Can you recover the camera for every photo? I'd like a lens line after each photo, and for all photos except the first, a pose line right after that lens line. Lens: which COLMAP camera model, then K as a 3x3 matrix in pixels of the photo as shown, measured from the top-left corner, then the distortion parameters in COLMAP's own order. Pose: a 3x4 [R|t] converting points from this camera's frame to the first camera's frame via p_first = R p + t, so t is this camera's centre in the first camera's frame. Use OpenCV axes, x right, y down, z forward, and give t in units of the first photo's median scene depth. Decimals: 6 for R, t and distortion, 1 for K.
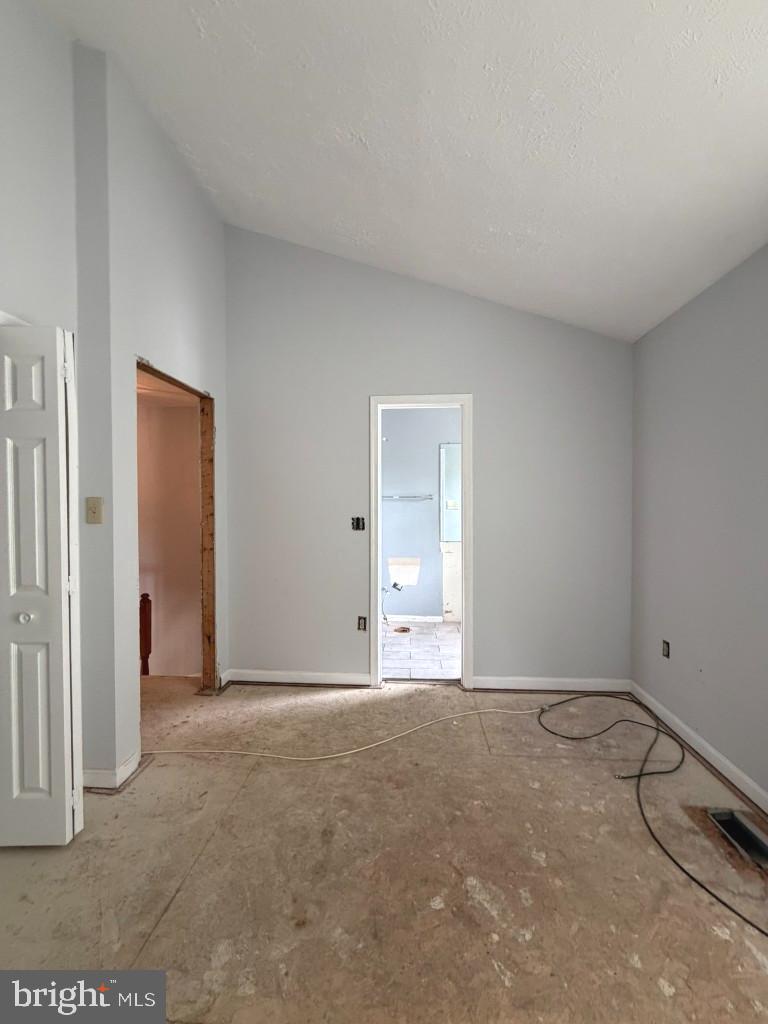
lens RADIAL K [[409.6, 0, 384.0], [0, 409.6, 508.7], [0, 0, 1]] dist [-0.001679, 0.000255]
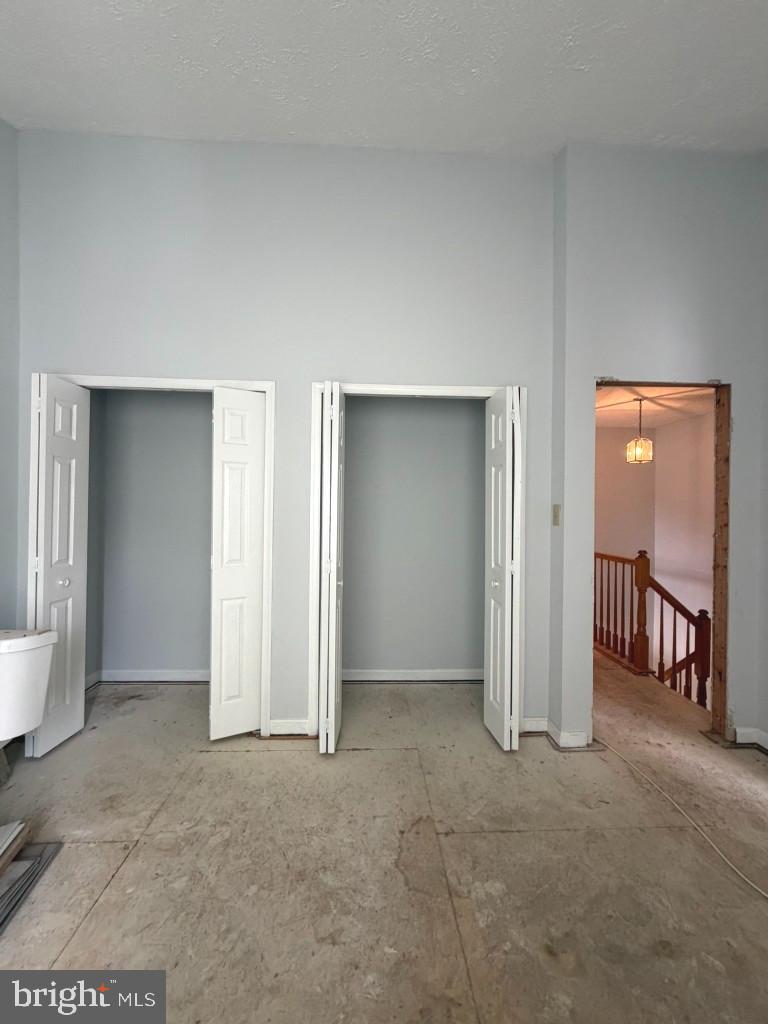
lens RADIAL K [[409.6, 0, 384.1], [0, 409.6, 509.6], [0, 0, 1]] dist [-0.001679, 0.000255]
pose [[0.120679, 0.001308, -0.992691, 0.477396], [-0.025731, 0.999667, -0.001811, 0.003450], [0.992358, 0.025761, 0.120672, 0.330221]]
